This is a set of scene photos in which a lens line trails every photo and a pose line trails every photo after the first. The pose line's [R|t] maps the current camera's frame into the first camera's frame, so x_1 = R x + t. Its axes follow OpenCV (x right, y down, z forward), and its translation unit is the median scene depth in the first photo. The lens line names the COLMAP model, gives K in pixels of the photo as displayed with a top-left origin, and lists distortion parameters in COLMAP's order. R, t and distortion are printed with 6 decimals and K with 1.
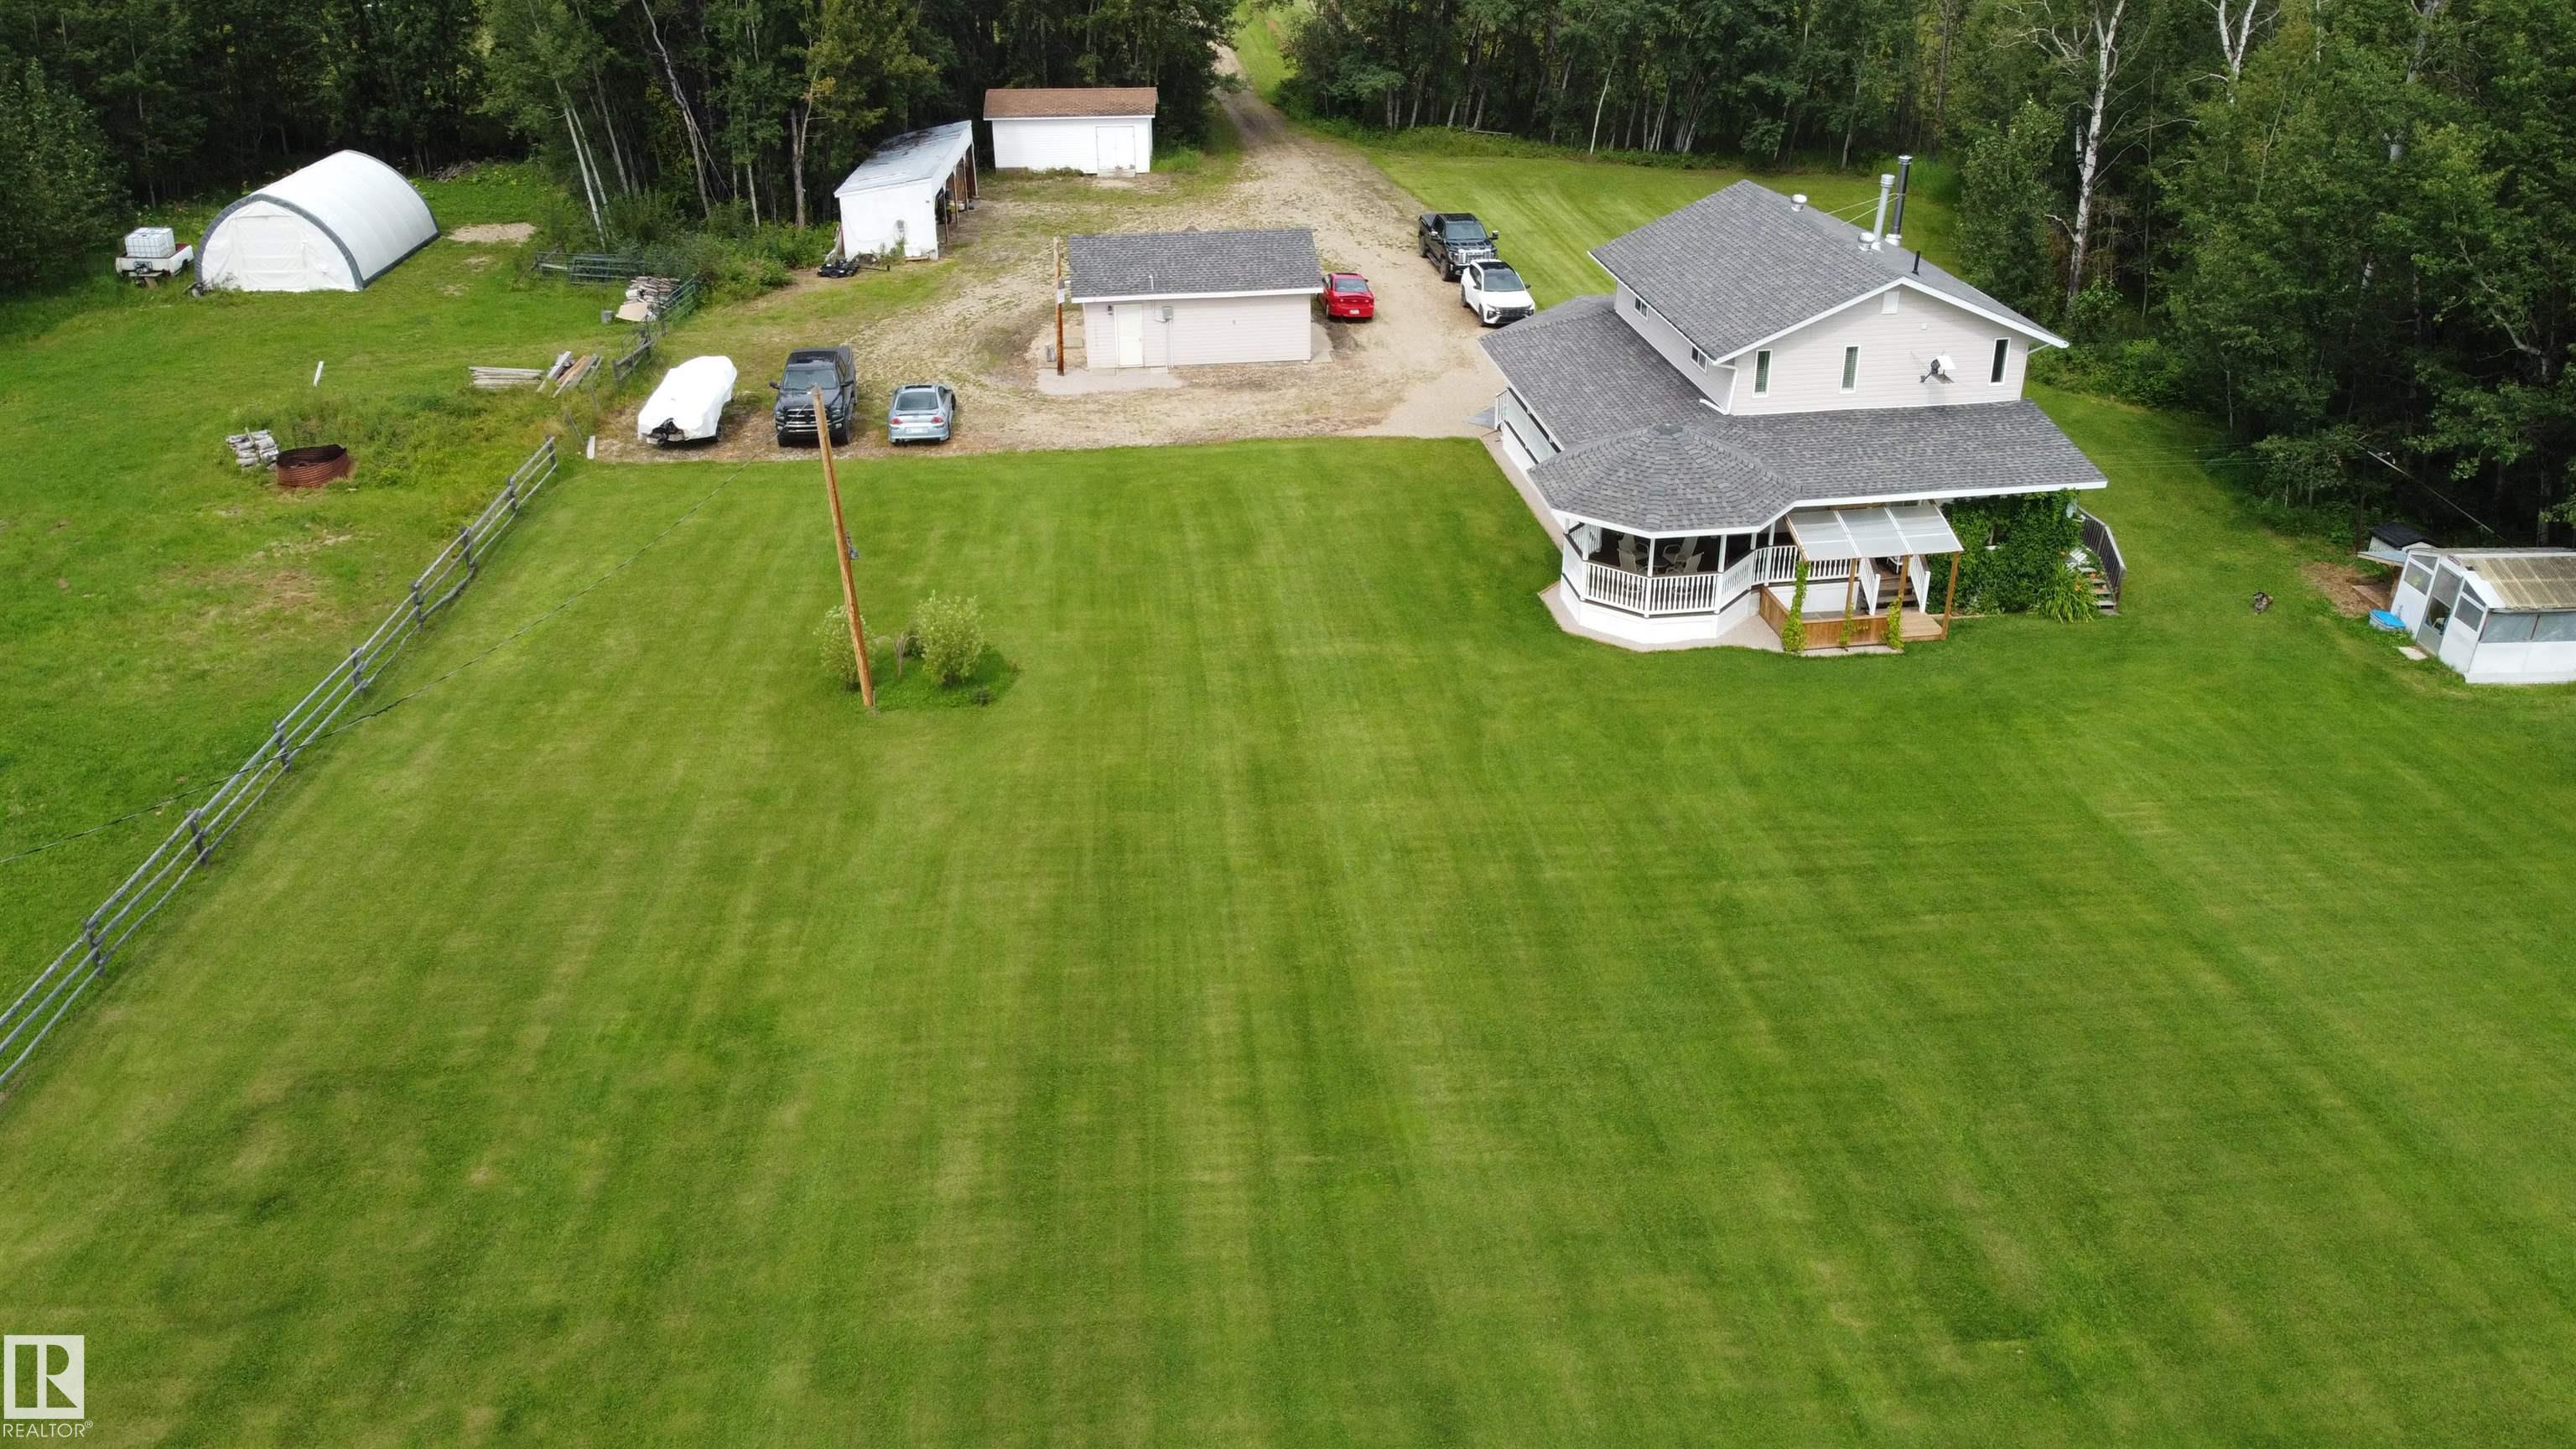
lens RADIAL K [[1954.0, 0, 1287.3], [0, 1954.0, 710.3], [0, 0, 1]] dist [0.000012, -0.003165]
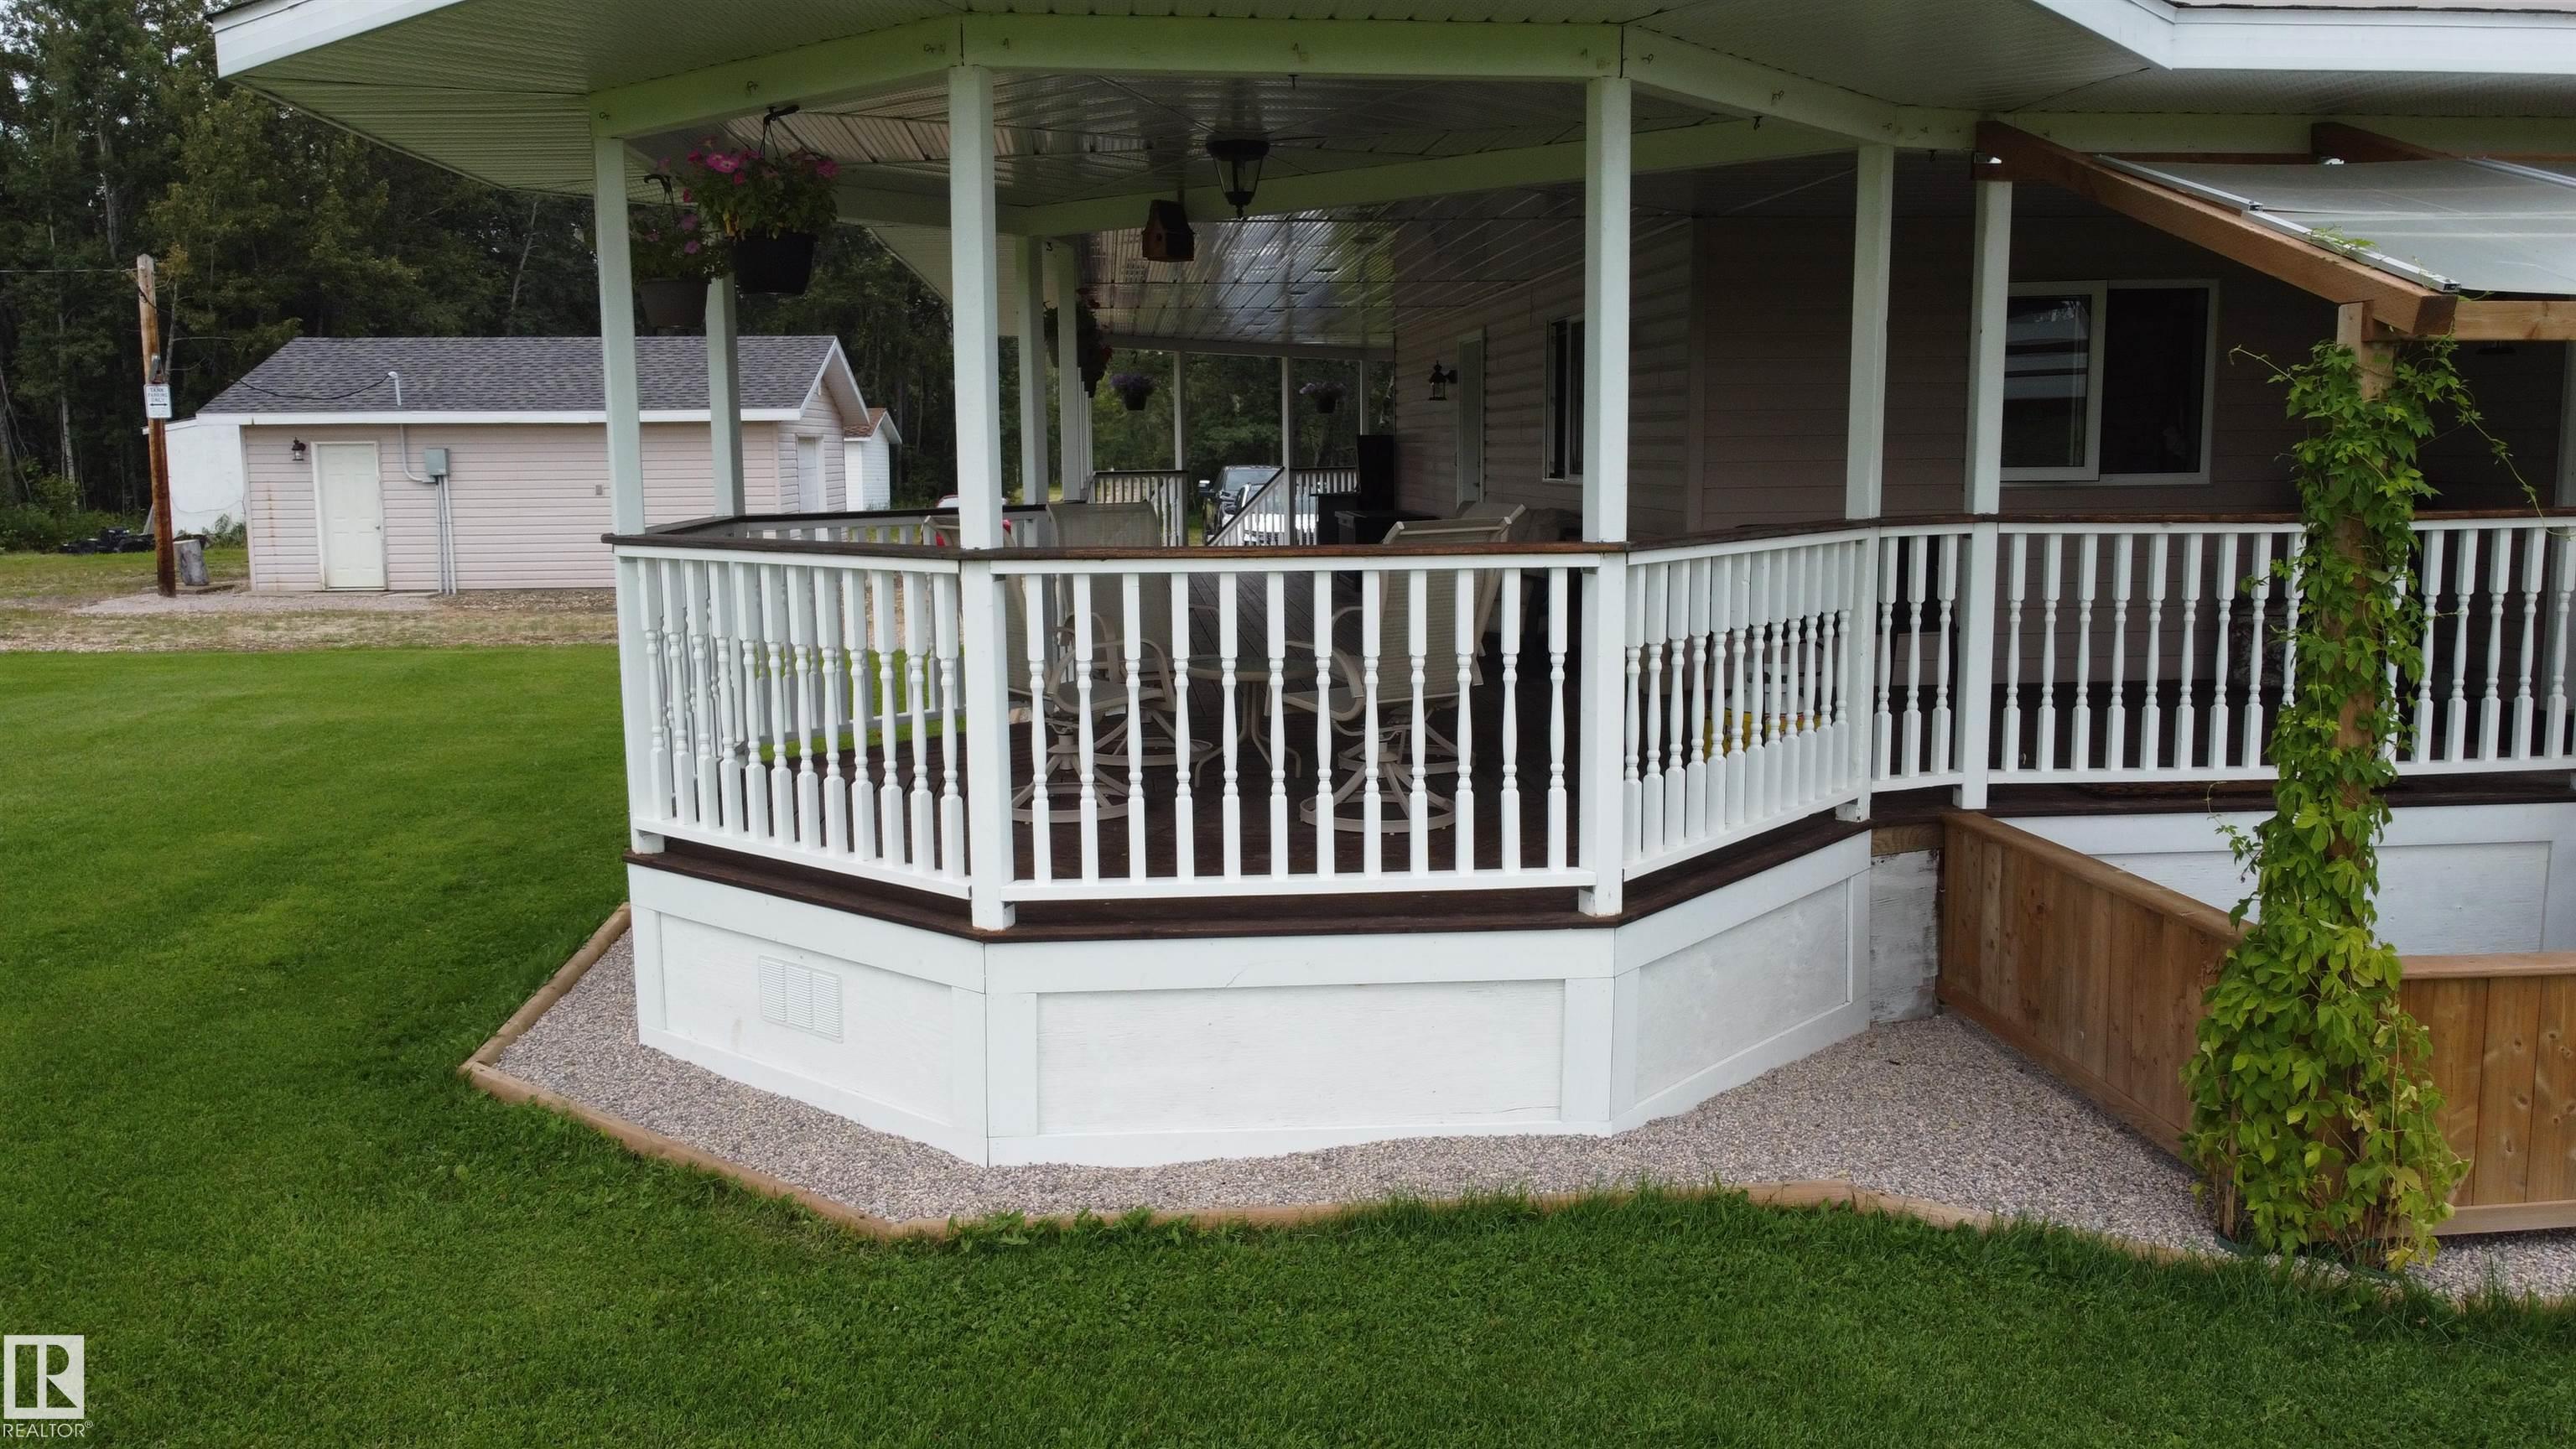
lens RADIAL K [[1957.4, 0, 1288.0], [0, 1957.4, 724.5], [0, 0, 1]] dist [-0.002280, -0.002717]
pose [[0.999071, 0.006155, -0.042650, 0.194759], [-0.019421, 0.947845, -0.318138, -0.020990], [0.038467, 0.318671, 0.947085, 0.835138]]
